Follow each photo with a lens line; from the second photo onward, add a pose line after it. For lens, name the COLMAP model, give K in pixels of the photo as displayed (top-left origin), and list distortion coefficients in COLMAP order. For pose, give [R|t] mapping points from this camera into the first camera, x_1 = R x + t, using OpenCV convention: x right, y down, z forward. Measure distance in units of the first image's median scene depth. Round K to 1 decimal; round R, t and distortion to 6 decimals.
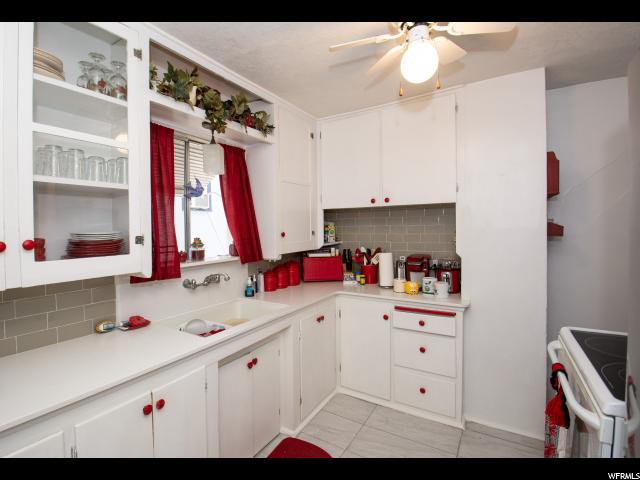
lens RADIAL K [[312.3, 0, 293.9], [0, 312.3, 228.7], [0, 0, 1]] dist [0.001130, -0.000667]
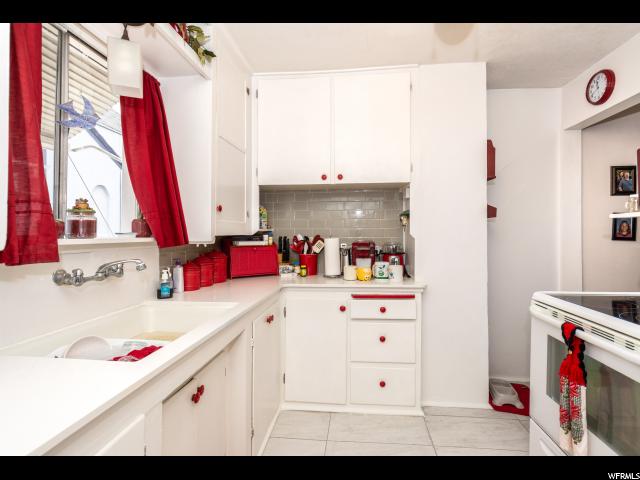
lens RADIAL K [[317.6, 0, 327.1], [0, 317.6, 231.0], [0, 0, 1]] dist [0.020765, -0.017628]
pose [[0.878749, 0.020167, 0.476857, -0.166422], [-0.009963, 0.999664, -0.023918, 0.085468], [-0.477180, 0.016267, 0.878655, 0.227447]]
